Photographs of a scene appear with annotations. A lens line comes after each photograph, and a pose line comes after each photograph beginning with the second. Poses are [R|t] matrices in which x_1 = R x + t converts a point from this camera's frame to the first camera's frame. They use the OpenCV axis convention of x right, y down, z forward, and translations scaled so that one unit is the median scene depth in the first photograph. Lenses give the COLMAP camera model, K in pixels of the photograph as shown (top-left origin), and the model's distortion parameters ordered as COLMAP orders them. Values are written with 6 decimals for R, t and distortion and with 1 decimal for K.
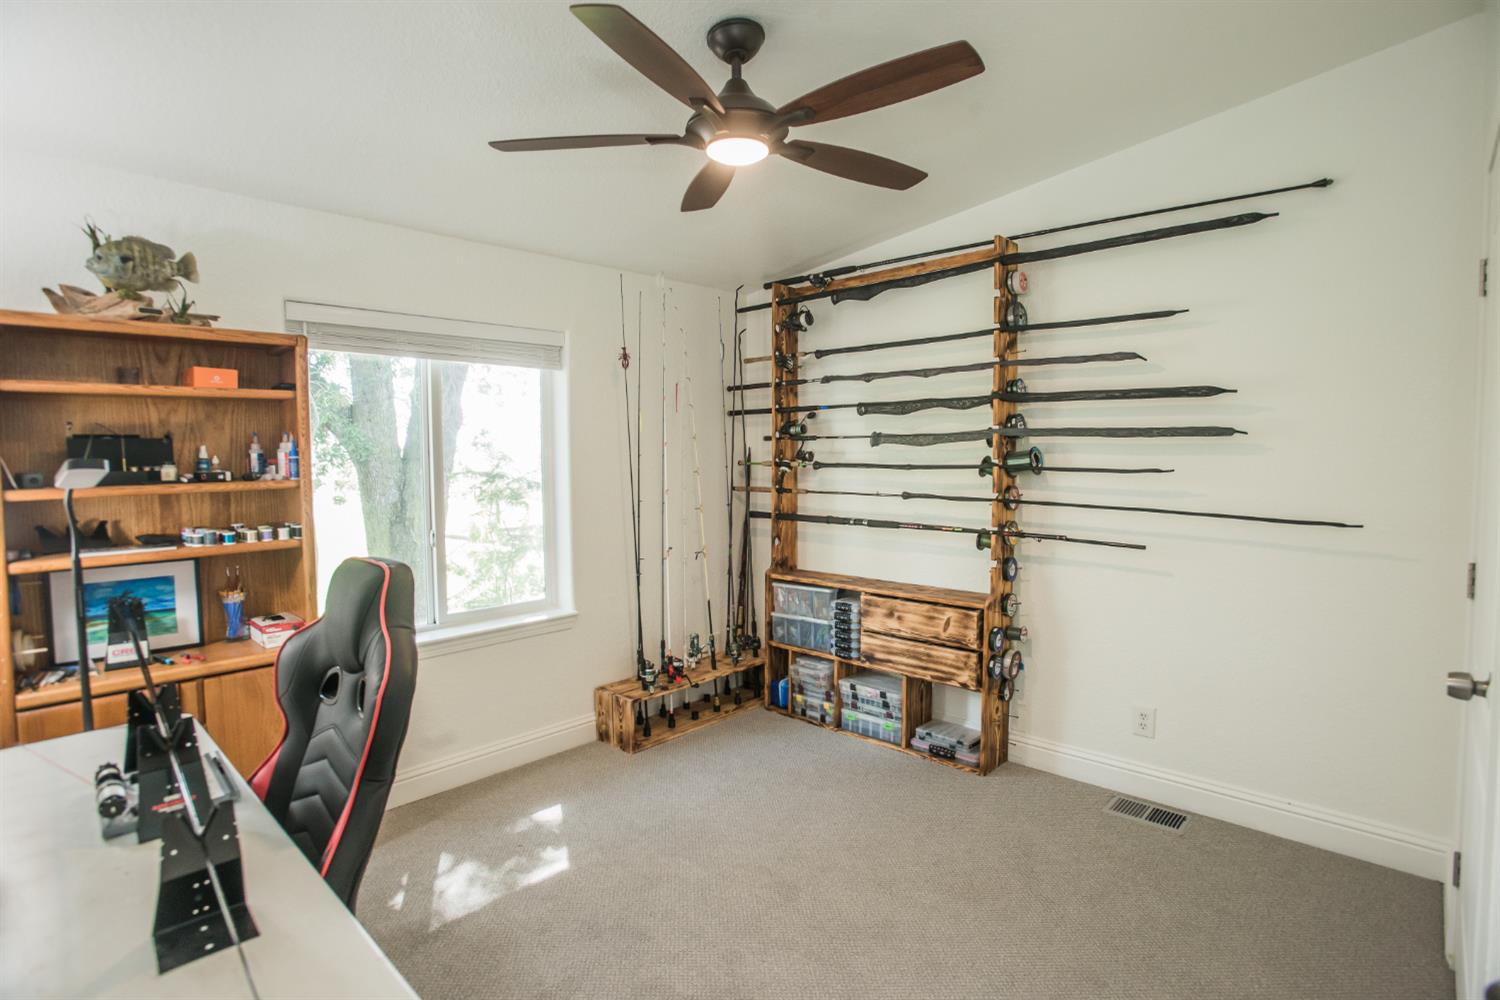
lens RADIAL K [[734.3, 0, 758.7], [0, 734.3, 493.3], [0, 0, 1]] dist [-0.064785, 0.029561]
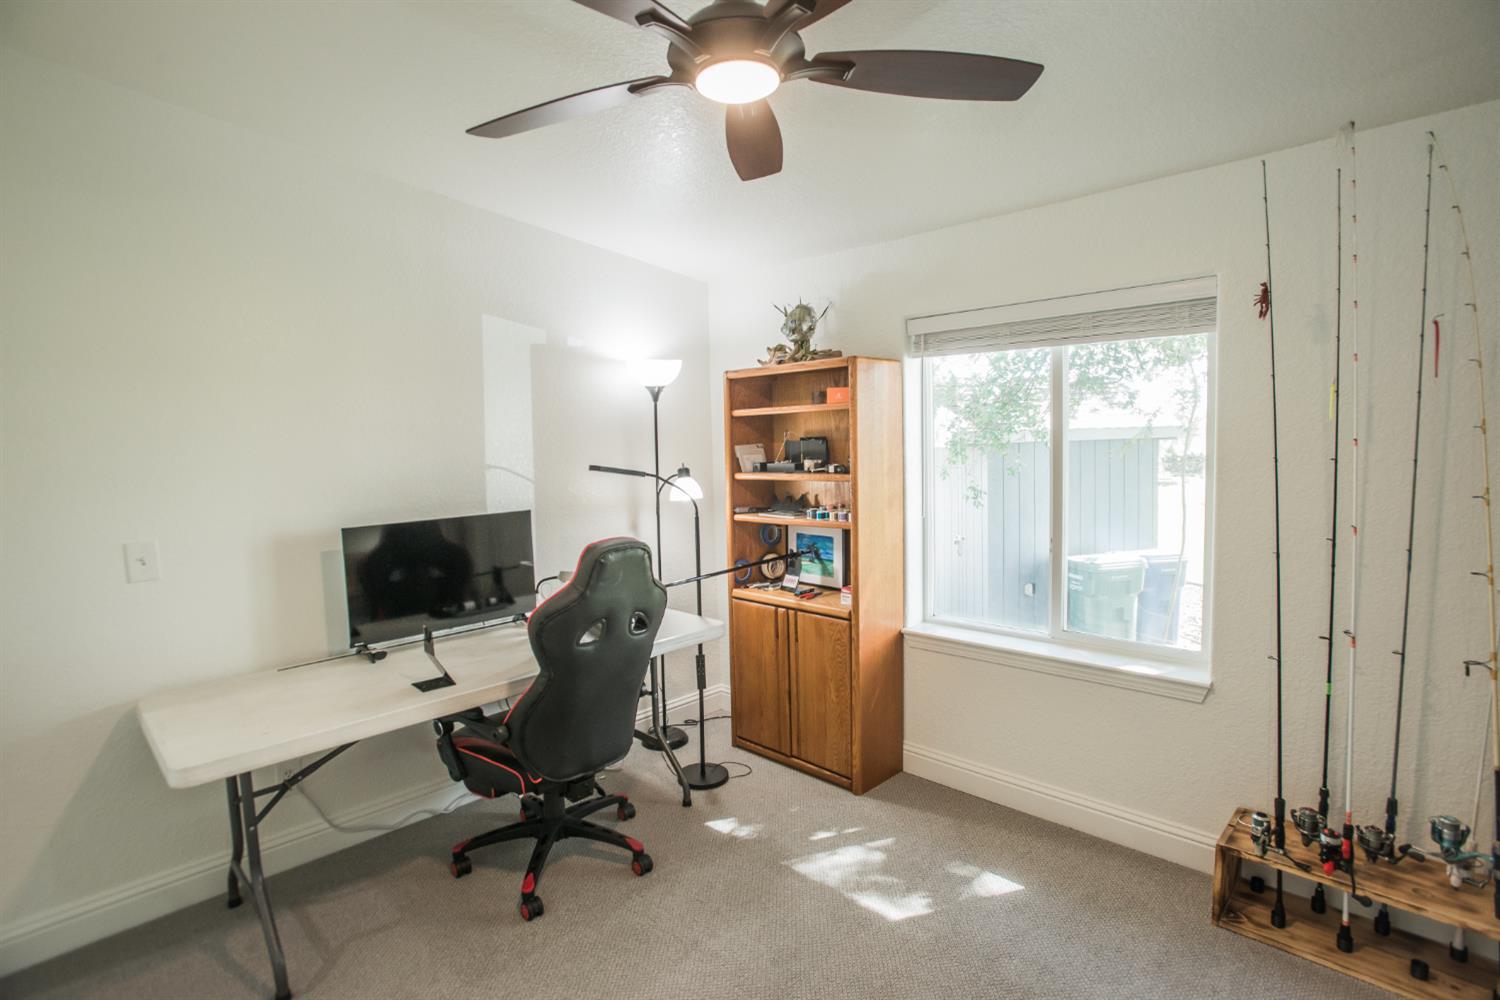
lens RADIAL K [[734.3, 0, 758.7], [0, 734.3, 493.3], [0, 0, 1]] dist [-0.064785, 0.029561]
pose [[-0.018538, 0.088893, -0.995869, 0.625583], [-0.028756, 0.995580, 0.089402, -0.096958], [0.999415, 0.030294, -0.015900, 0.873626]]
